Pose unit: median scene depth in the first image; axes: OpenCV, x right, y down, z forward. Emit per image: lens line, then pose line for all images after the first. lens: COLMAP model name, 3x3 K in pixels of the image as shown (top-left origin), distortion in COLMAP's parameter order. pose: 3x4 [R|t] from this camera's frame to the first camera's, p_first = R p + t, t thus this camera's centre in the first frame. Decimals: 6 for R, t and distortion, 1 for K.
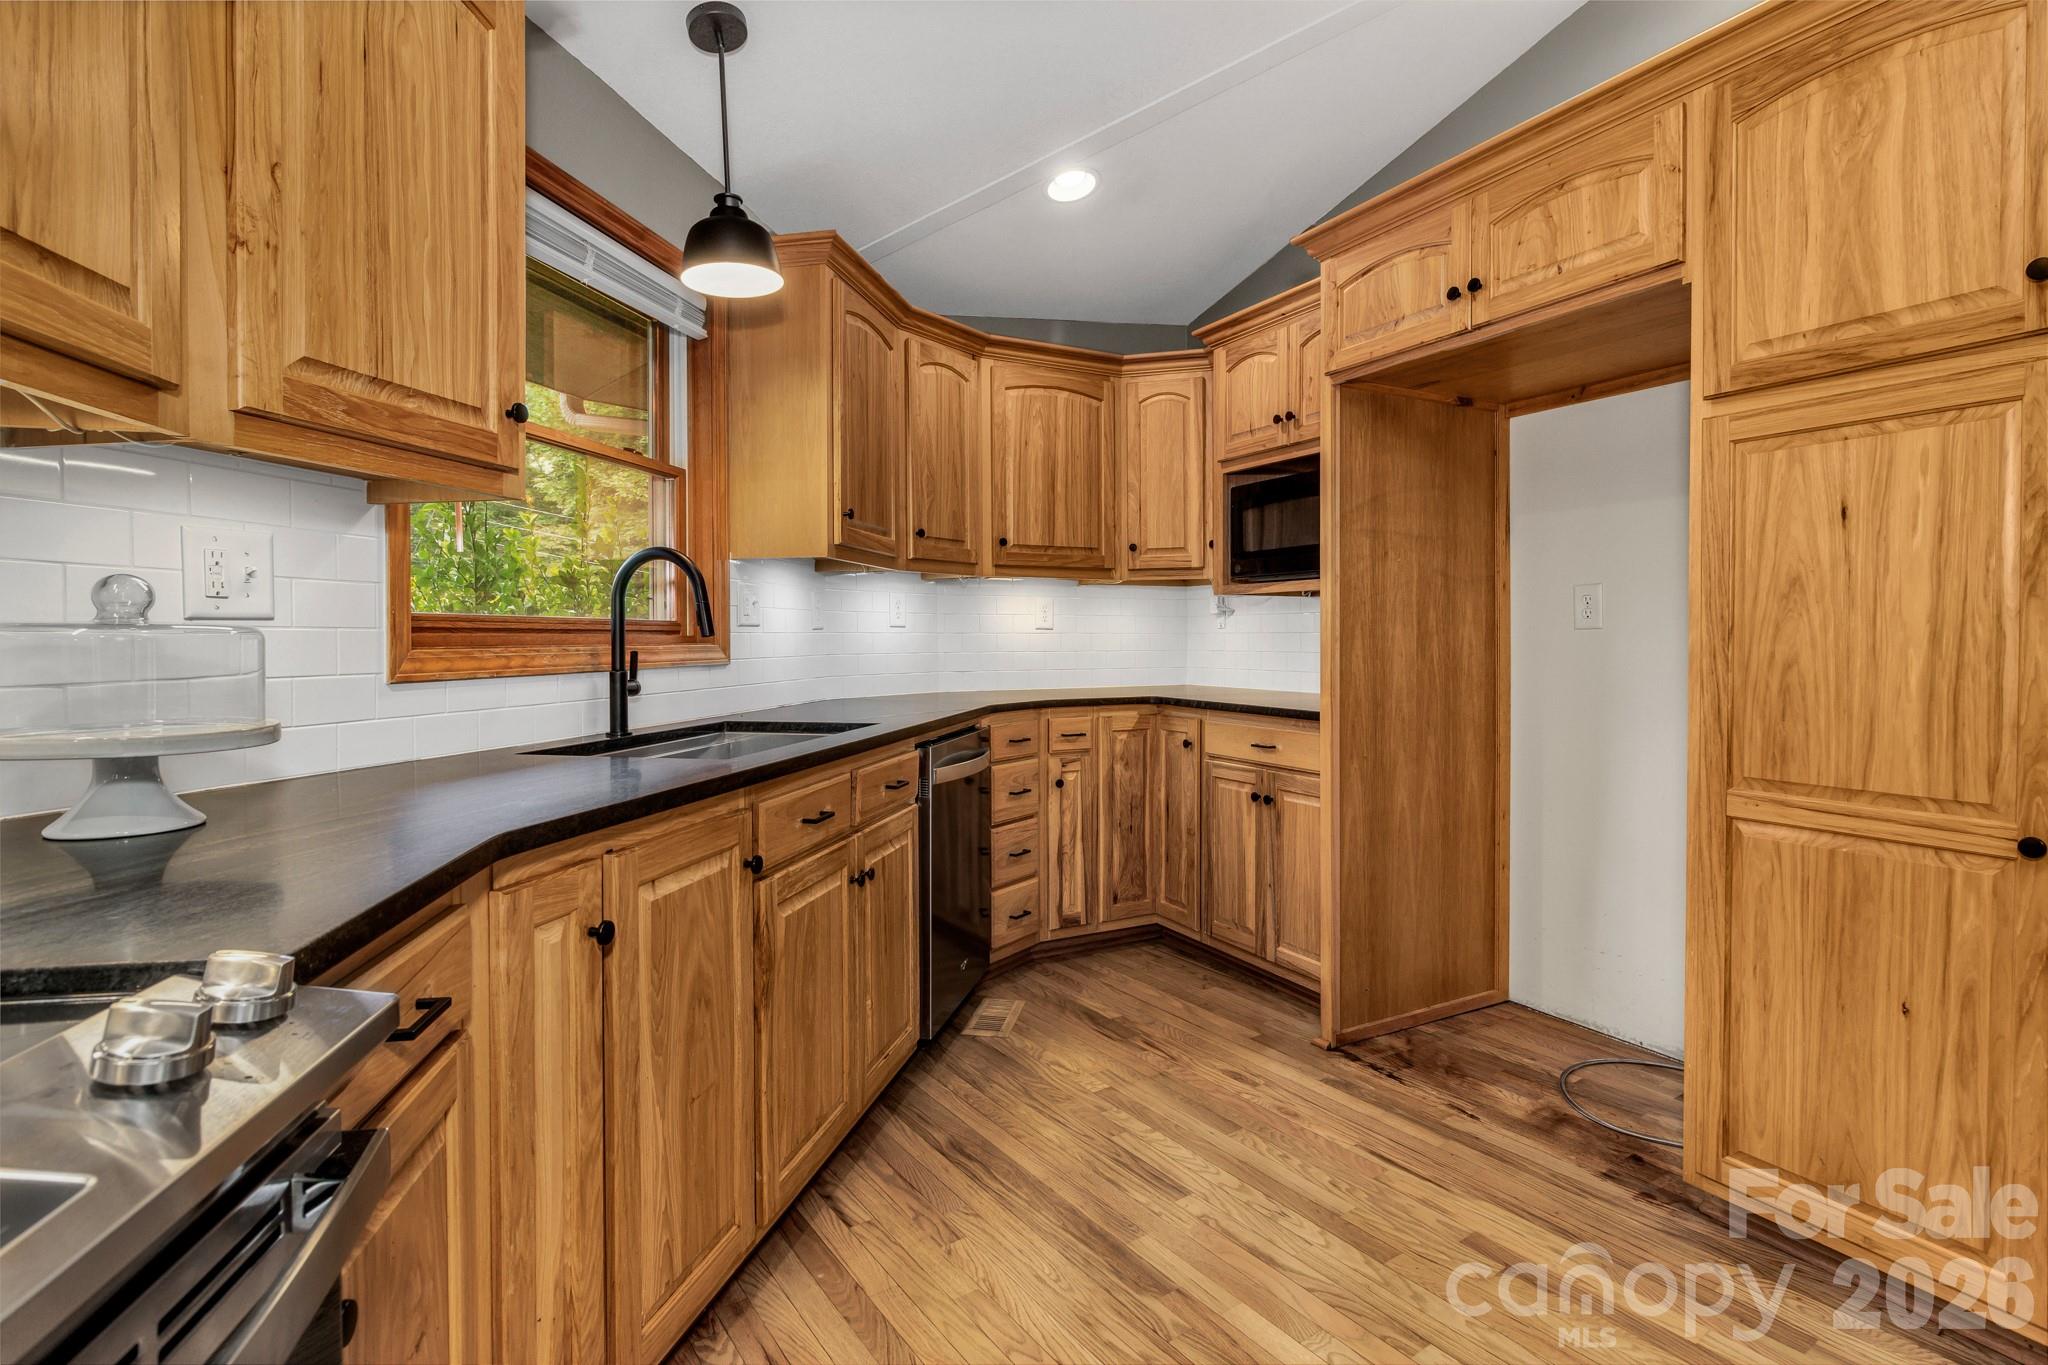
lens RADIAL K [[987.4, 0, 1028.4], [0, 987.4, 658.7], [0, 0, 1]] dist [-0.002814, -0.000281]
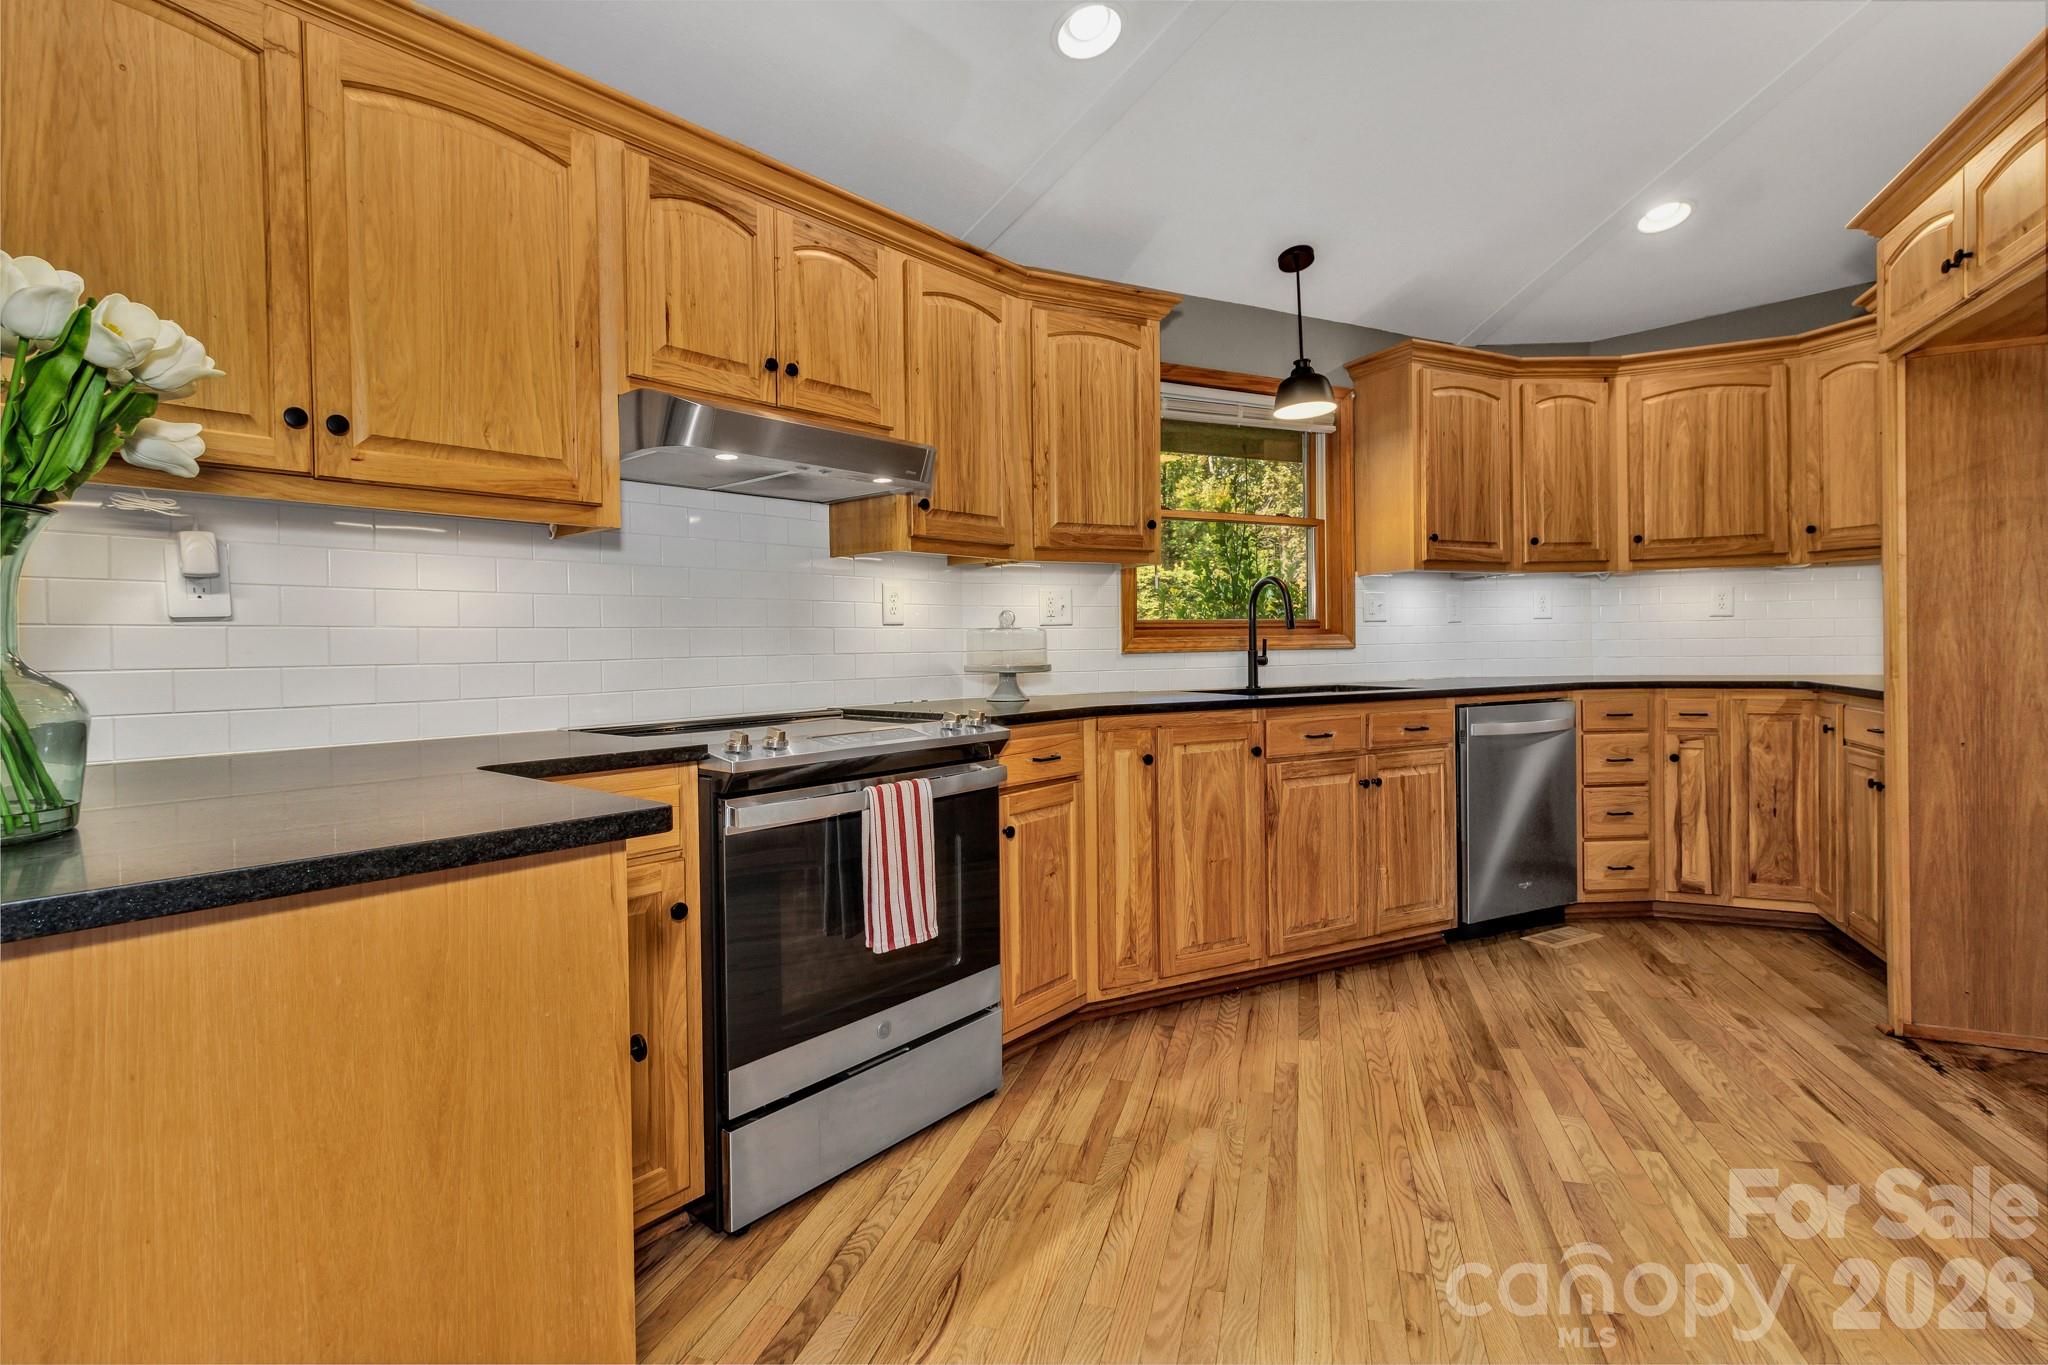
lens RADIAL K [[968.5, 0, 1031.8], [0, 968.5, 657.2], [0, 0, 1]] dist [0.001998, 0.002728]
pose [[0.621985, 0.000964, -0.783029, 0.526831], [-0.001440, 0.999999, 0.000087, 0.019734], [0.783028, 0.001073, 0.621985, -0.273450]]
